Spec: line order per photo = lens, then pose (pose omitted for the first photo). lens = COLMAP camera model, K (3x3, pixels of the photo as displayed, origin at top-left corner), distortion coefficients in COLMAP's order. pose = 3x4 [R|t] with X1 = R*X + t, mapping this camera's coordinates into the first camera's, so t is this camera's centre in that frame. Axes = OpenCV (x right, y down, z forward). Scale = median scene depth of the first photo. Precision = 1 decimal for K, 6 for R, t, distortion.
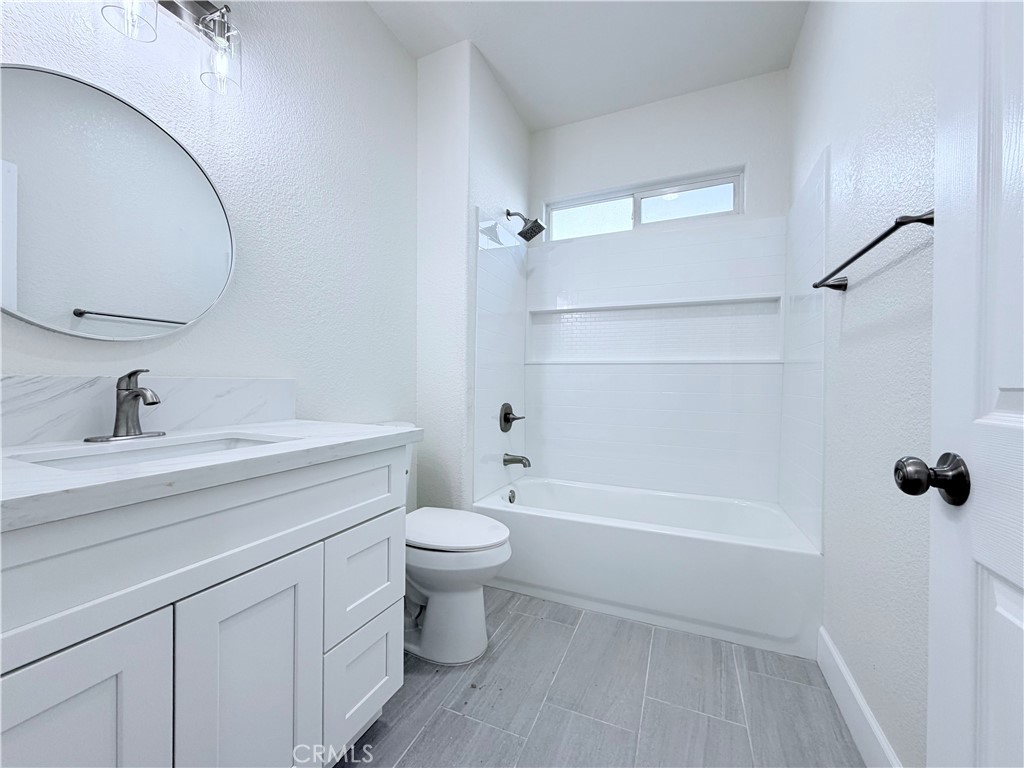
lens RADIAL K [[409.2, 0, 510.1], [0, 409.2, 386.0], [0, 0, 1]] dist [-0.000608, 0.000106]
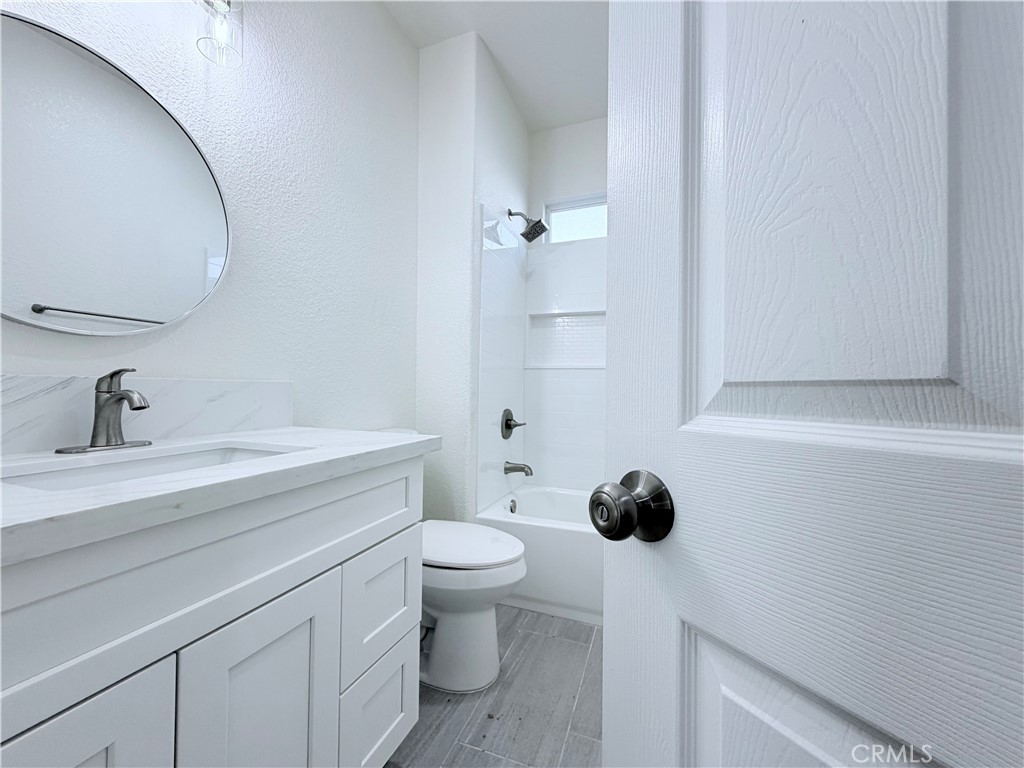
lens RADIAL K [[411.0, 0, 511.6], [0, 411.0, 385.9], [0, 0, 1]] dist [-0.000626, 0.000188]
pose [[0.998501, 0.004006, 0.054586, -0.089979], [-0.003158, 0.999873, -0.015621, 0.004352], [-0.054642, 0.015425, 0.998387, 0.059548]]
